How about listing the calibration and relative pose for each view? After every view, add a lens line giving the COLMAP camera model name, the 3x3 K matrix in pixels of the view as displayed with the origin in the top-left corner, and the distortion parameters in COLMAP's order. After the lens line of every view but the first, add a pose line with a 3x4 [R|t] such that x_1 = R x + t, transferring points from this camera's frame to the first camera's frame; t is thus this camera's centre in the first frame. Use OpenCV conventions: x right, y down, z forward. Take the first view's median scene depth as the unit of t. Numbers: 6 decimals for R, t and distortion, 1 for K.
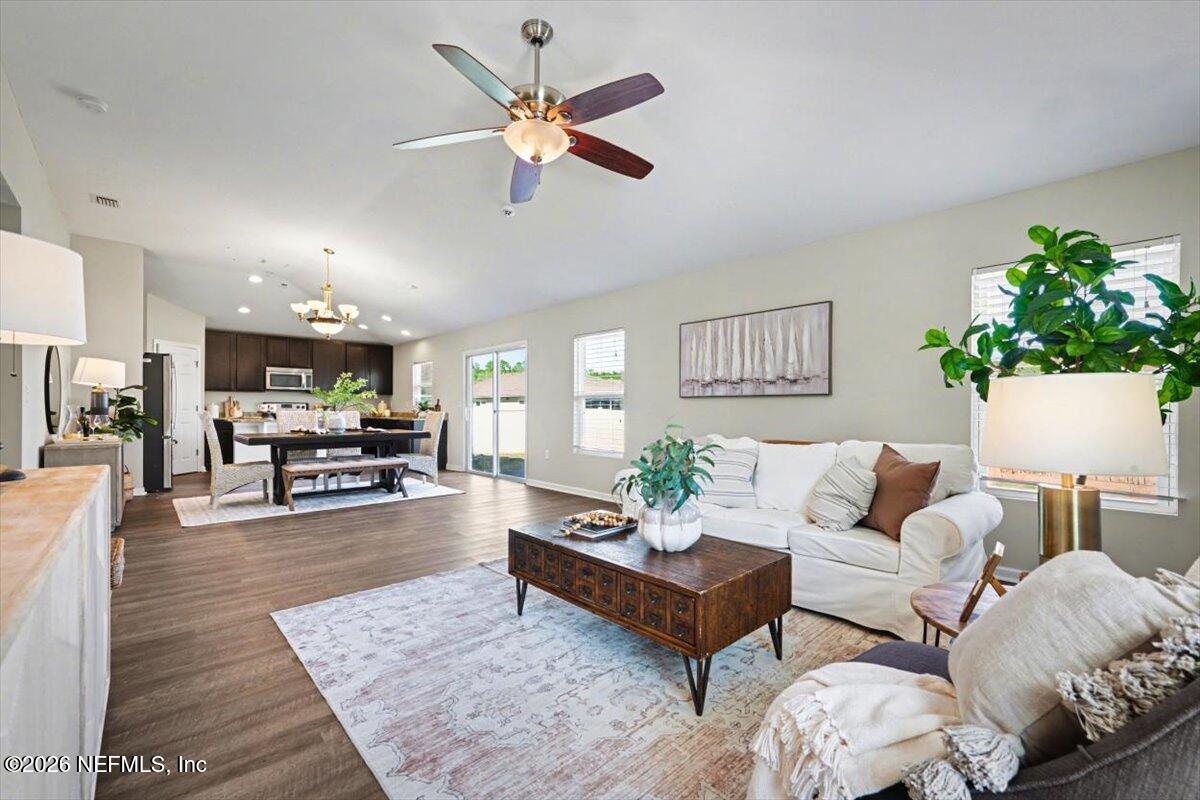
lens RADIAL K [[491.3, 0, 599.1], [0, 491.3, 407.7], [0, 0, 1]] dist [-0.001463, -0.000374]
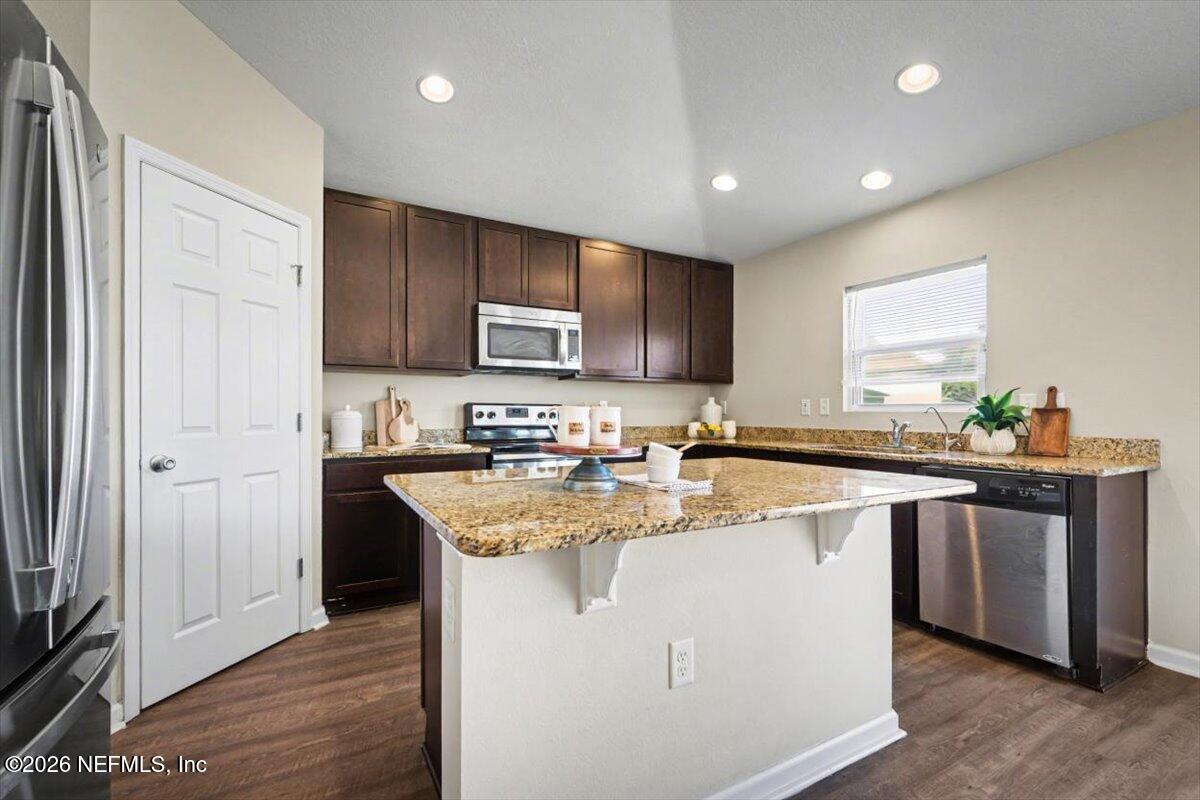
lens RADIAL K [[526.1, 0, 599.4], [0, 526.1, 411.0], [0, 0, 1]] dist [0.002096, -0.000151]
pose [[0.975752, -0.001460, -0.218875, -0.508717], [0.001550, 0.999999, 0.000240, -0.004727], [0.218874, -0.000573, 0.975753, 0.645588]]
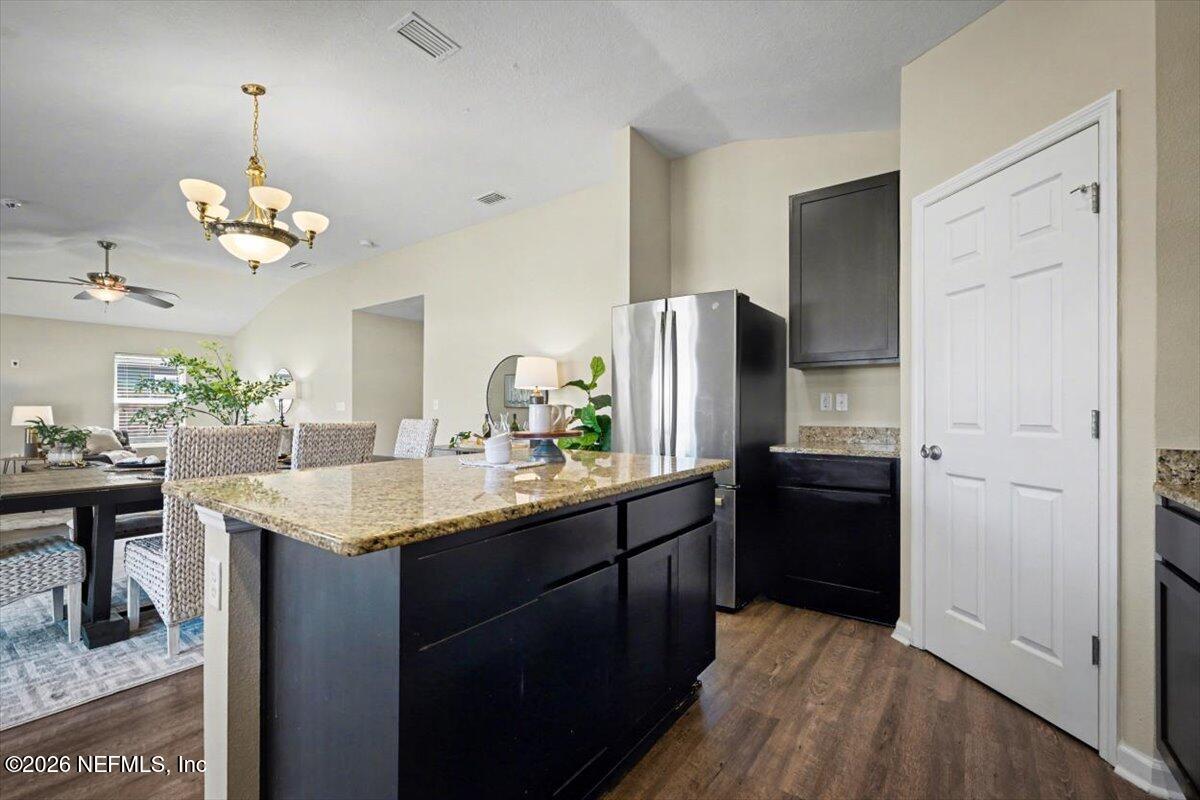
lens RADIAL K [[491.3, 0, 599.1], [0, 491.3, 407.7], [0, 0, 1]] dist [-0.001463, -0.000374]
pose [[-0.974535, -0.002601, -0.224218, -0.521648], [-0.001291, 0.999981, -0.005988, -0.003682], [0.224230, -0.005546, -0.974521, 1.025014]]
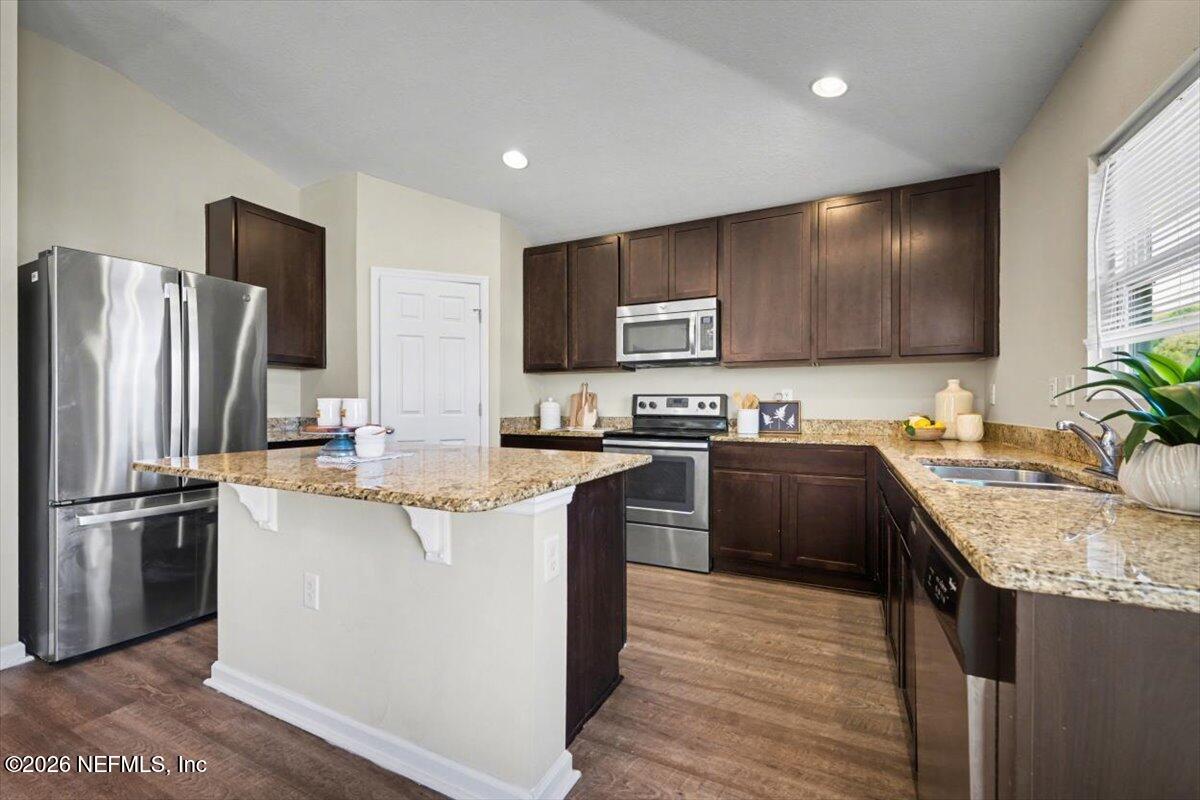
lens RADIAL K [[491.3, 0, 599.1], [0, 491.3, 407.7], [0, 0, 1]] dist [-0.001463, -0.000374]
pose [[0.366645, 0.005488, -0.930345, -0.301815], [0.004770, 0.999958, 0.007779, -0.002892], [0.930349, -0.007290, 0.366604, 0.833804]]
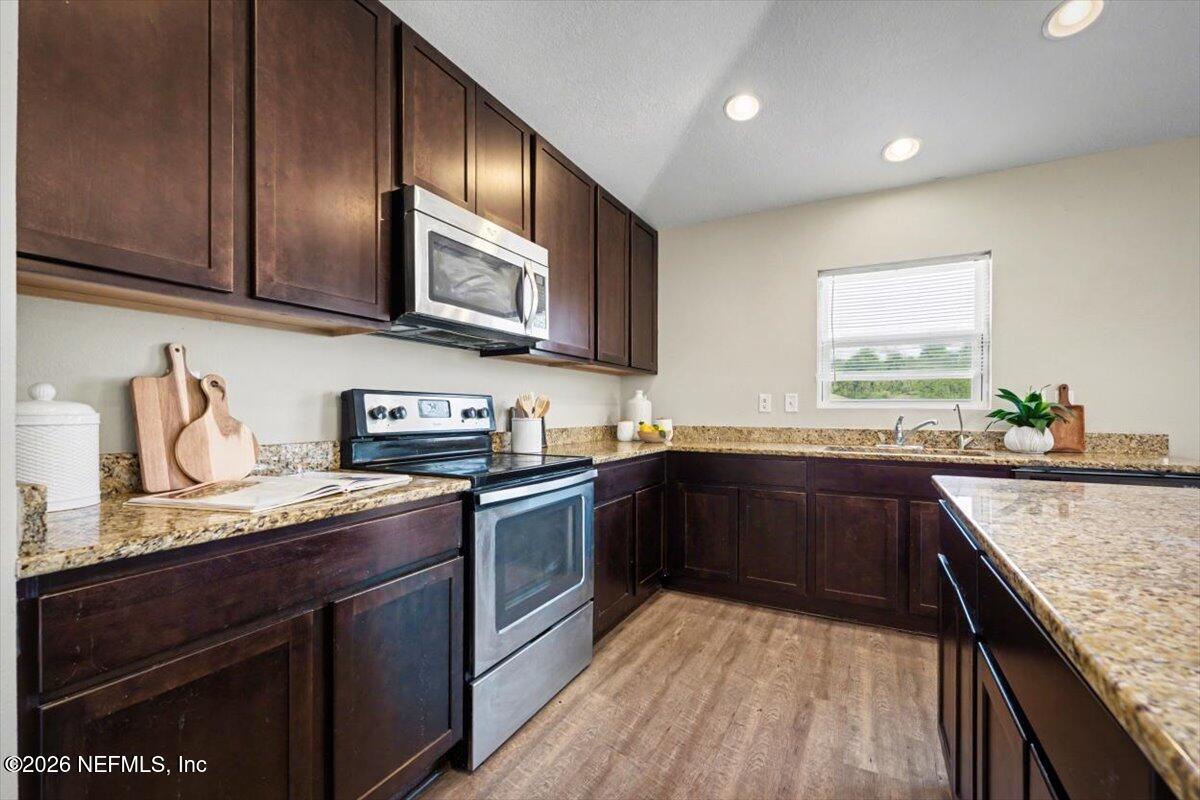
lens RADIAL K [[505.8, 0, 603.9], [0, 505.8, 409.8], [0, 0, 1]] dist [0.000090, -0.000012]
pose [[0.940504, 0.000396, 0.339782, -0.674257], [-0.002395, 0.999982, 0.005463, -0.004301], [-0.339774, -0.005952, 0.940488, 0.804094]]
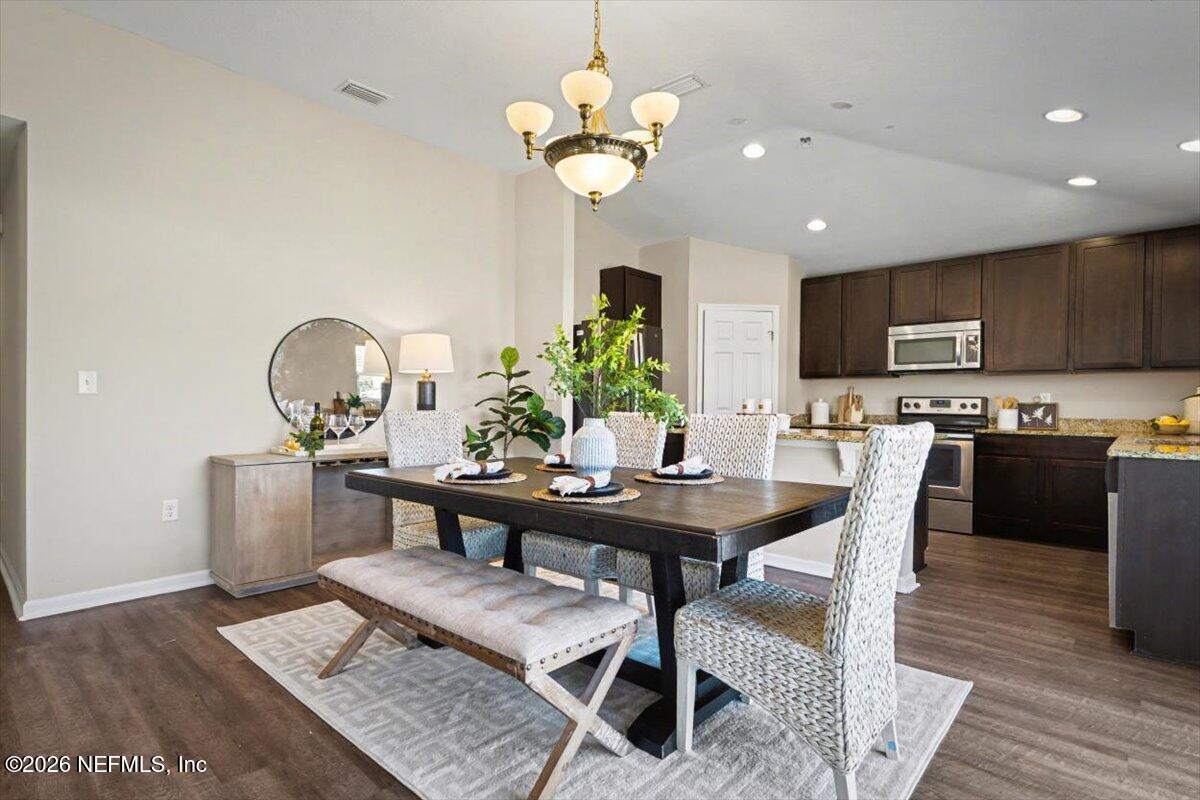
lens RADIAL K [[601.9, 0, 595.1], [0, 601.9, 413.8], [0, 0, 1]] dist [-0.001513, -0.000656]
pose [[0.091080, 0.013969, -0.995746, -0.076255], [-0.005777, 0.999892, 0.013499, 0.000652], [0.995827, 0.004523, 0.091151, 0.634525]]
